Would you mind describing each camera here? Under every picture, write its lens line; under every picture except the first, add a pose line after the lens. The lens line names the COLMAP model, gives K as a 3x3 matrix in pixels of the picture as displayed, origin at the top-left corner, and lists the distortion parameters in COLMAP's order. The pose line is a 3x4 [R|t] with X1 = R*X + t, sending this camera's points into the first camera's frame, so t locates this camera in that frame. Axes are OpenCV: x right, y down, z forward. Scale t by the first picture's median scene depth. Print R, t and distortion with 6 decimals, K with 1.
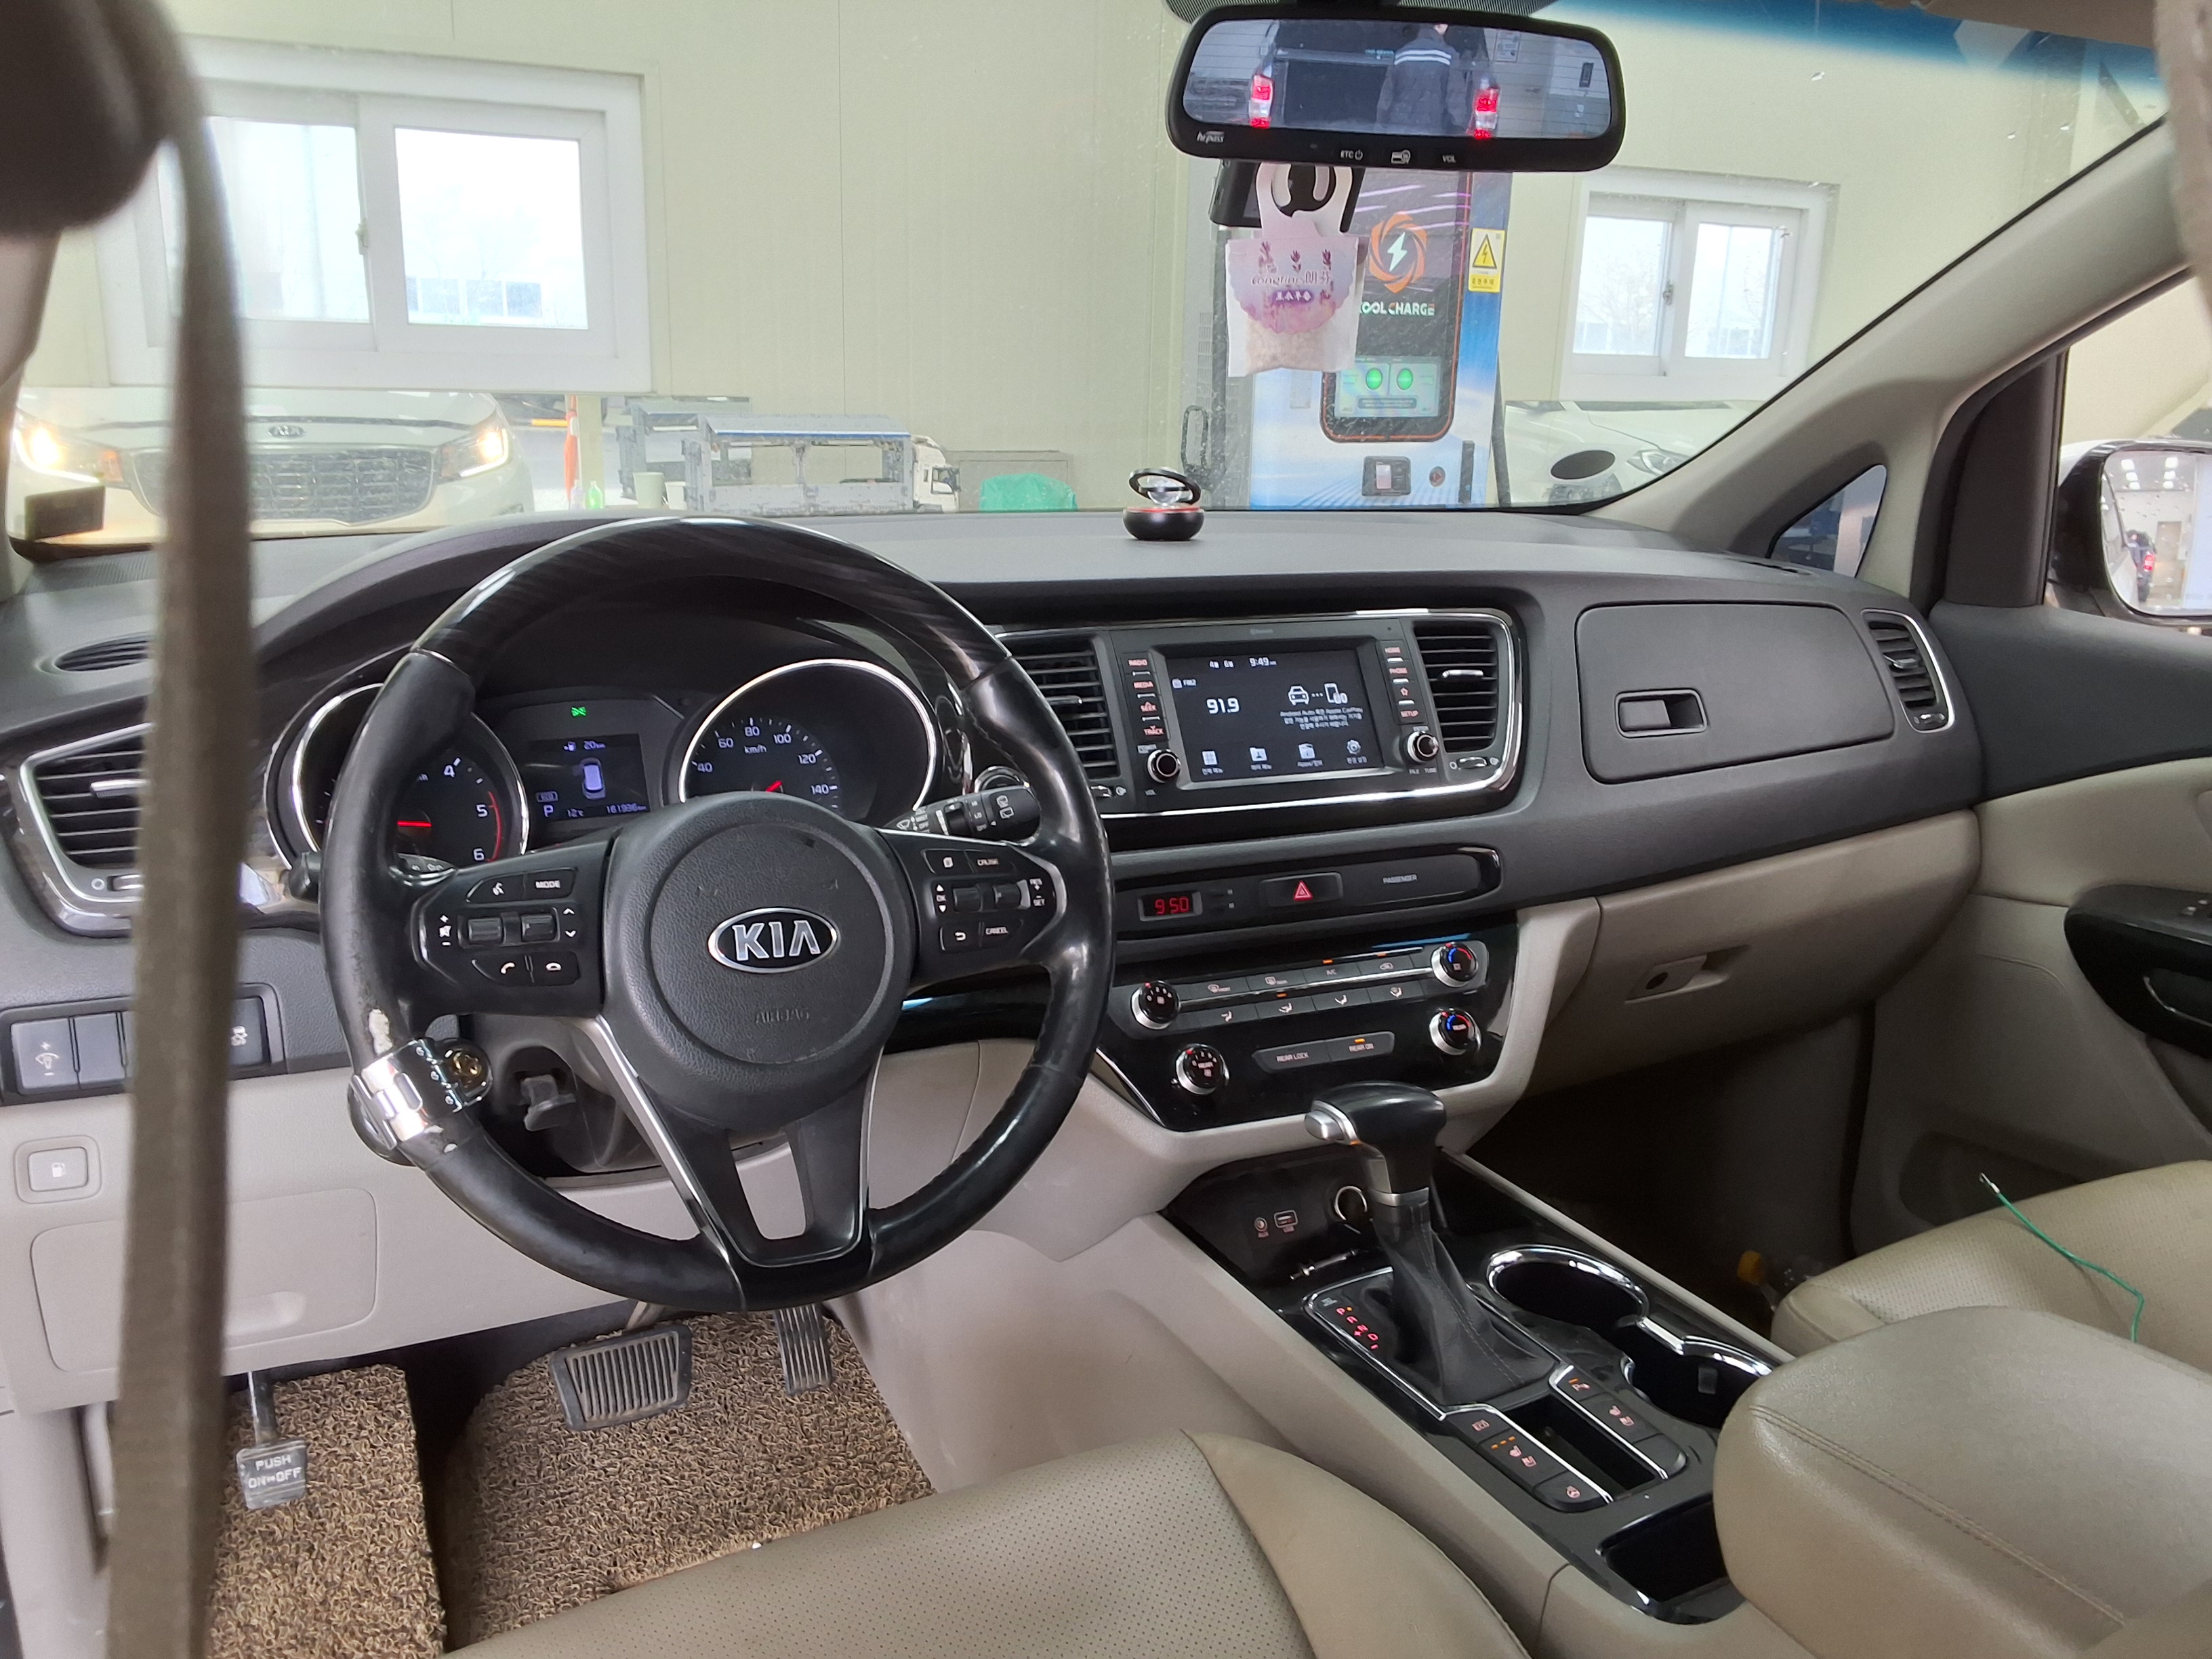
lens RADIAL K [[1770.0, 0, 1116.8], [0, 1770.0, 831.7], [0, 0, 1]] dist [0.045487, -0.027136]
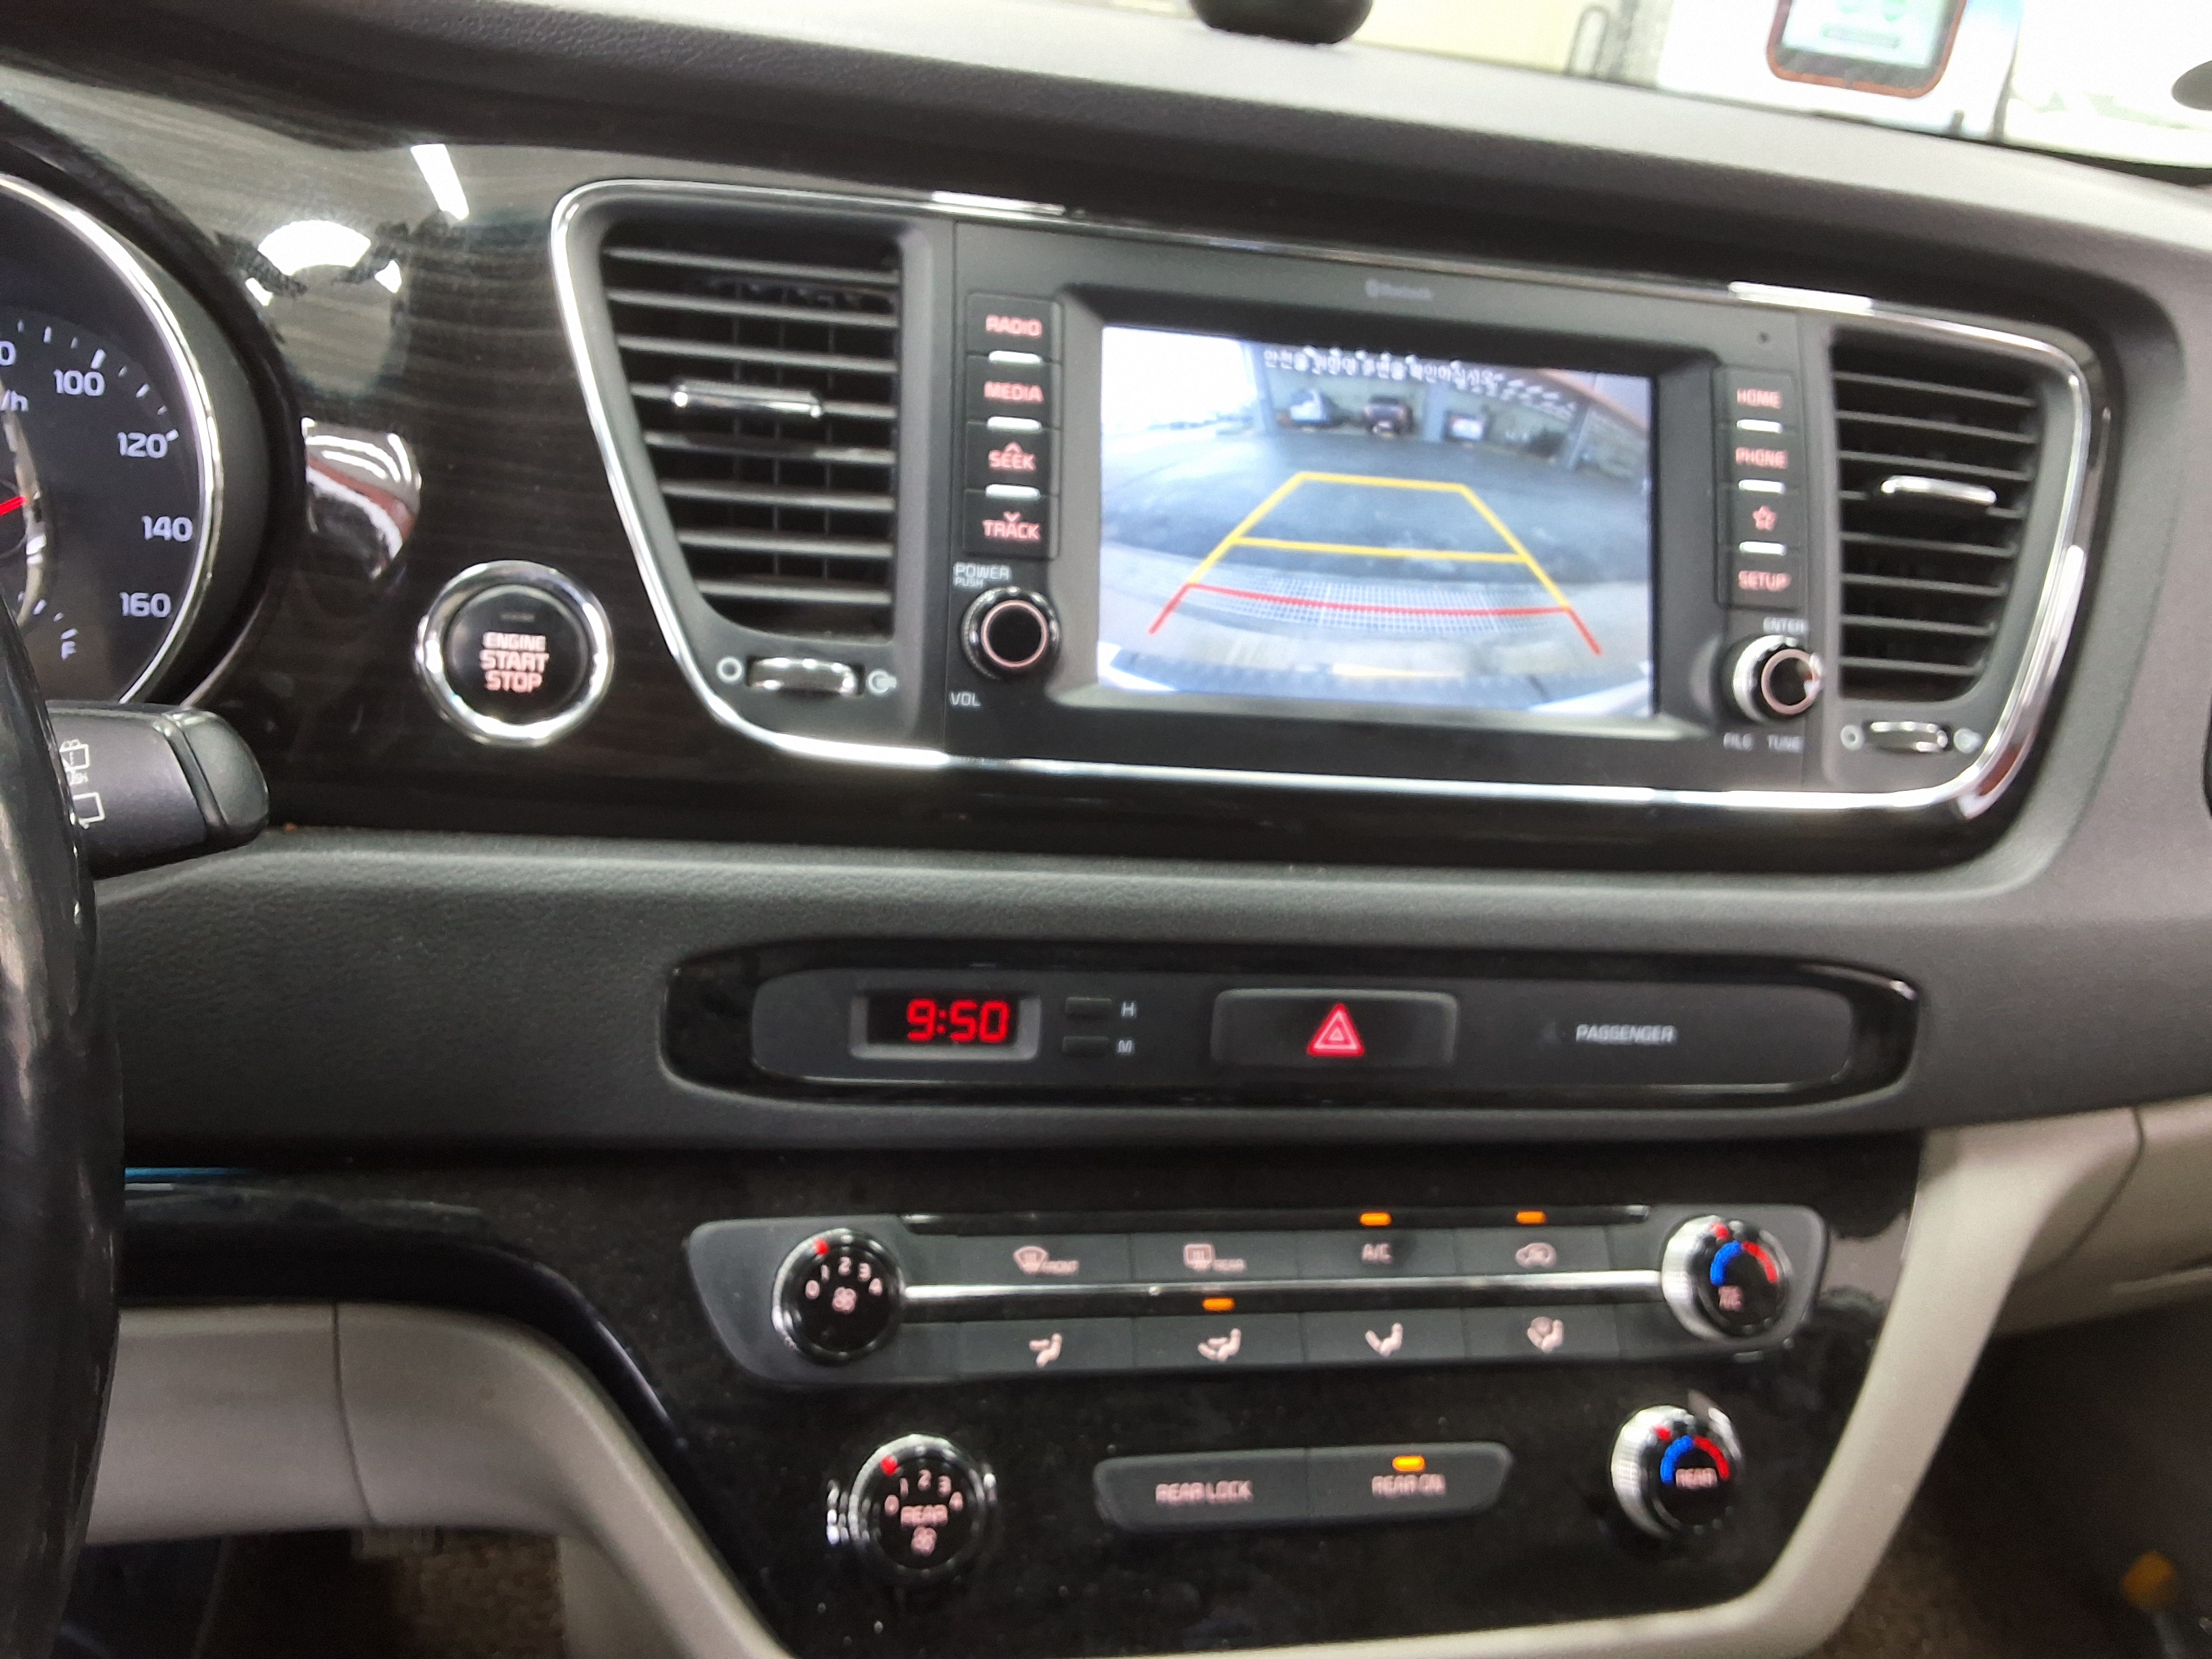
lens RADIAL K [[1770.0, 0, 1084.9], [0, 1770.0, 835.1], [0, 0, 1]] dist [0.045487, -0.027136]
pose [[0.967065, 0.197383, -0.160702, 0.096801], [-0.164574, 0.966536, 0.196786, -0.064278], [0.194166, -0.163857, 0.967187, 0.594640]]
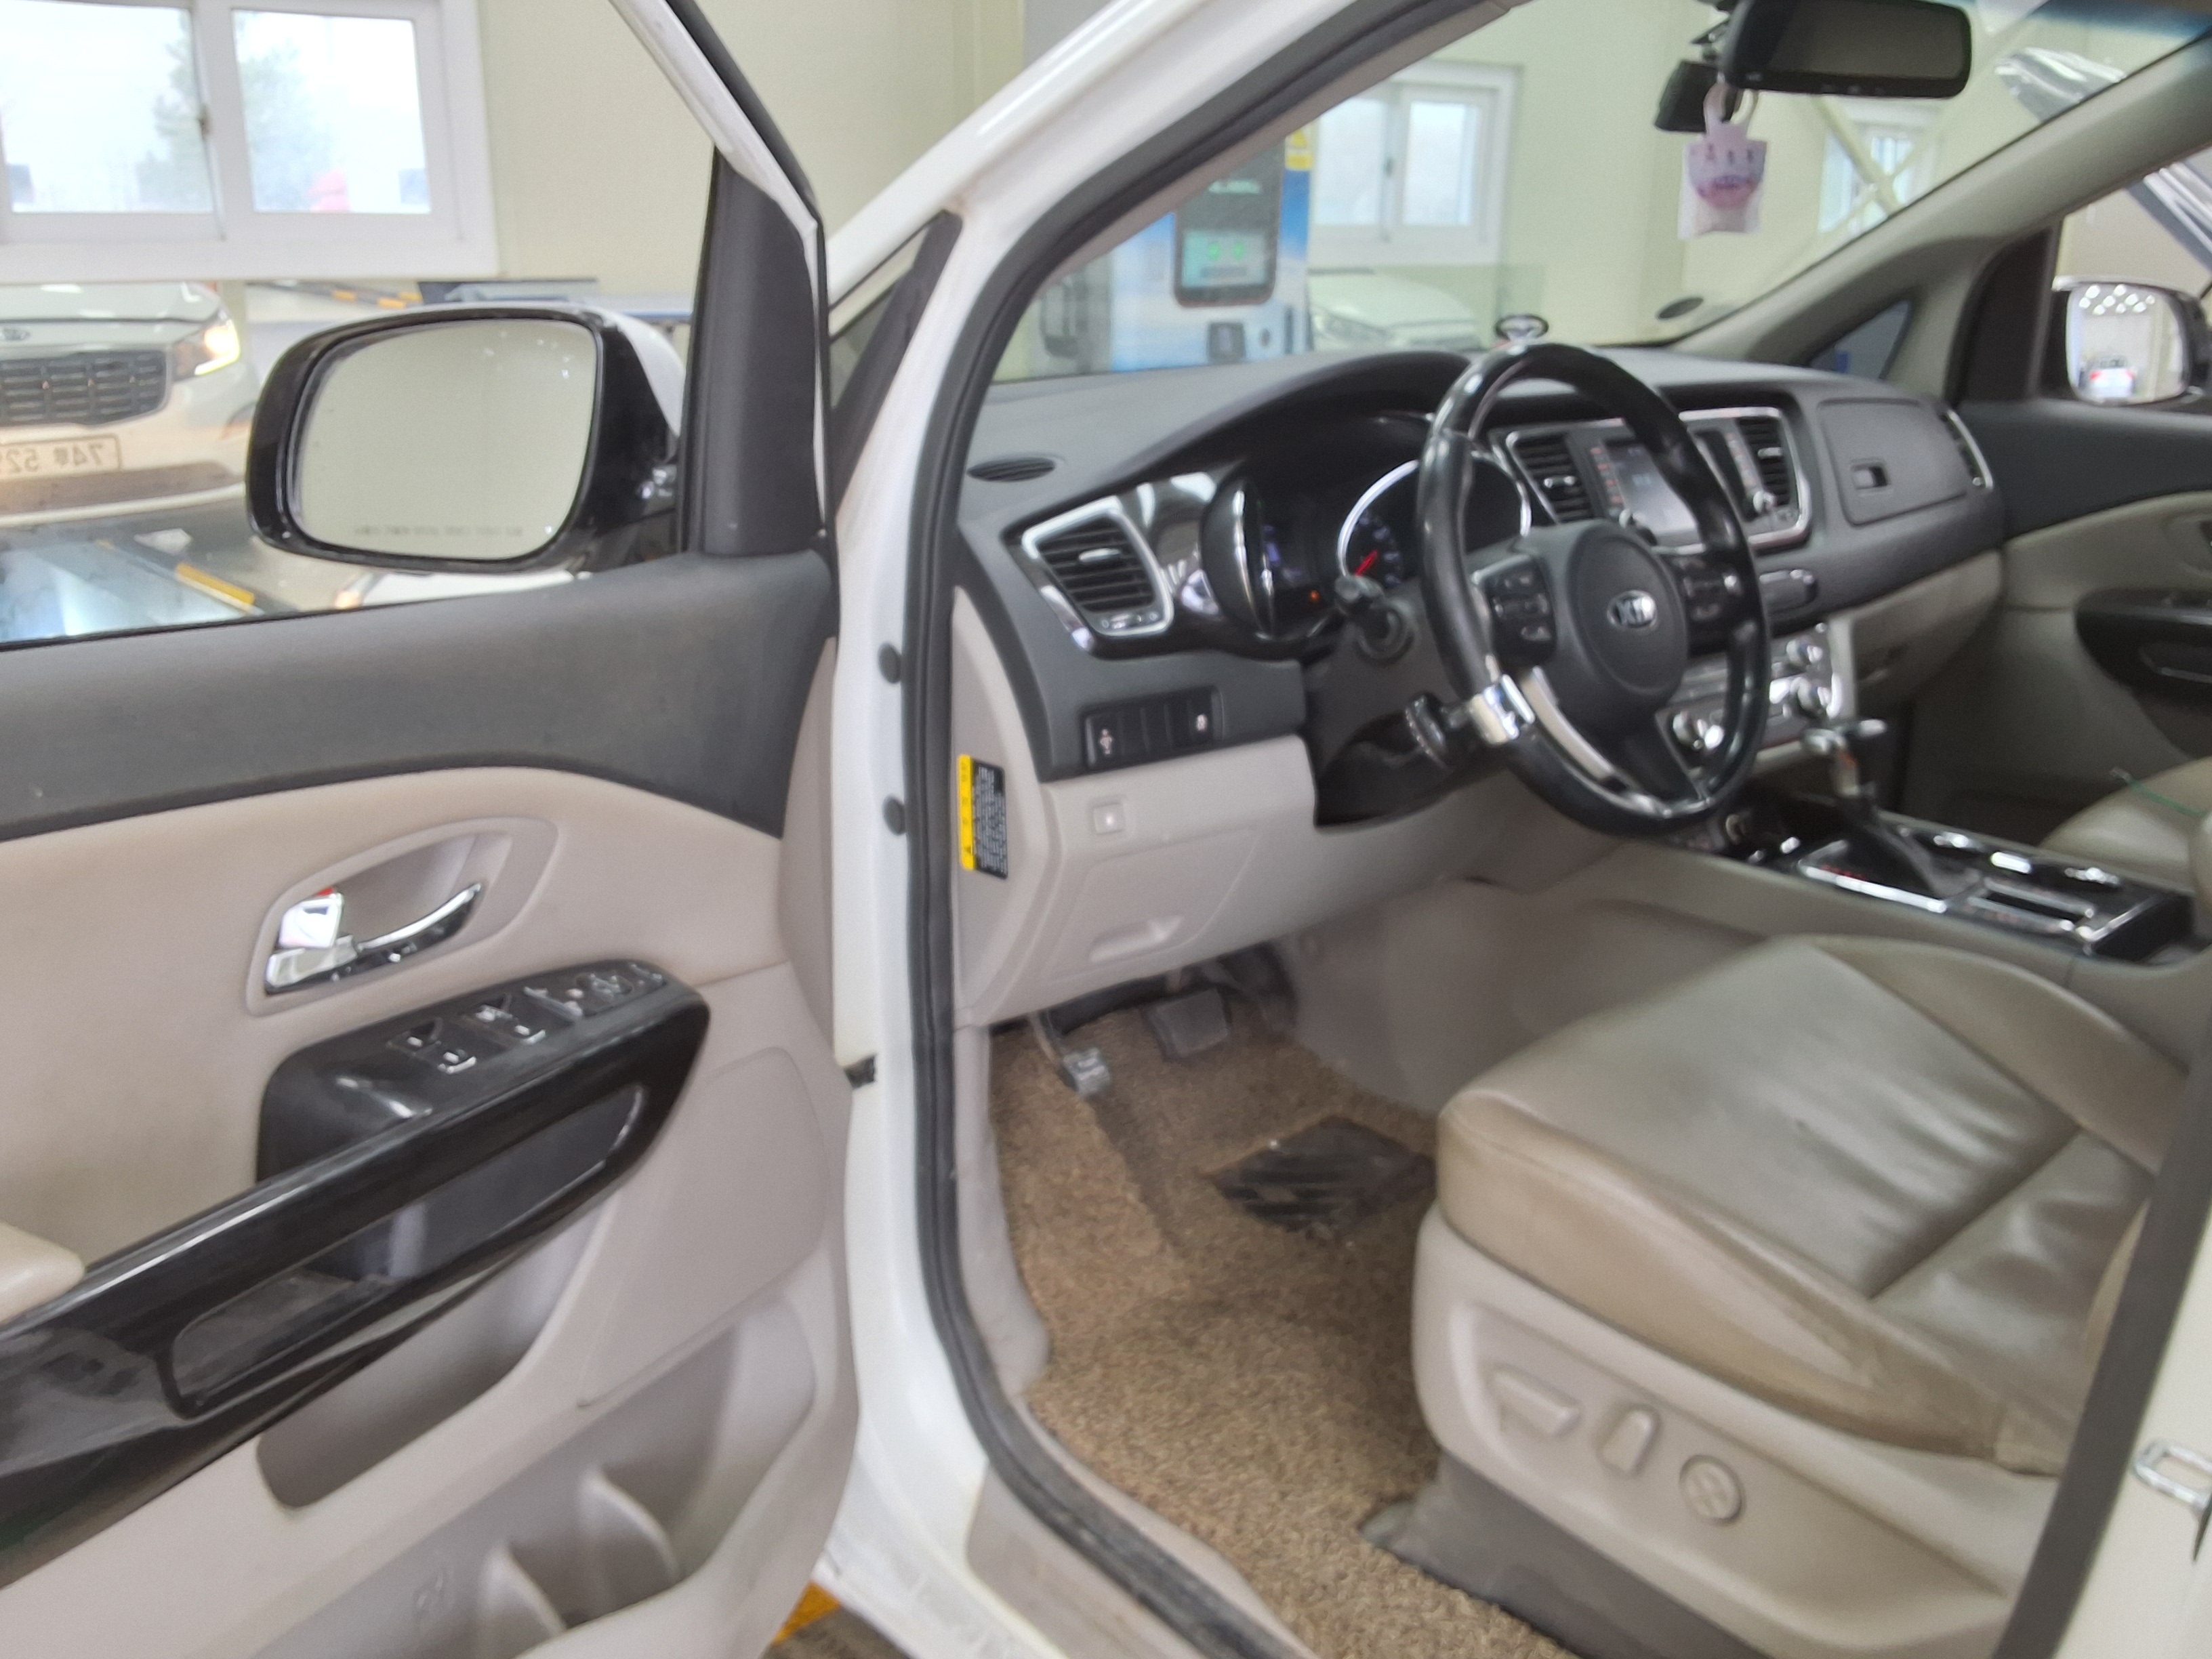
lens RADIAL K [[1813.6, 0, 1100.1], [0, 1813.6, 817.1], [0, 0, 1]] dist [0.024329, -0.006566]
pose [[0.971558, -0.089015, 0.219435, -0.666242], [0.077776, 0.995203, 0.059354, 0.071054], [-0.223665, -0.040599, 0.973820, -0.295390]]
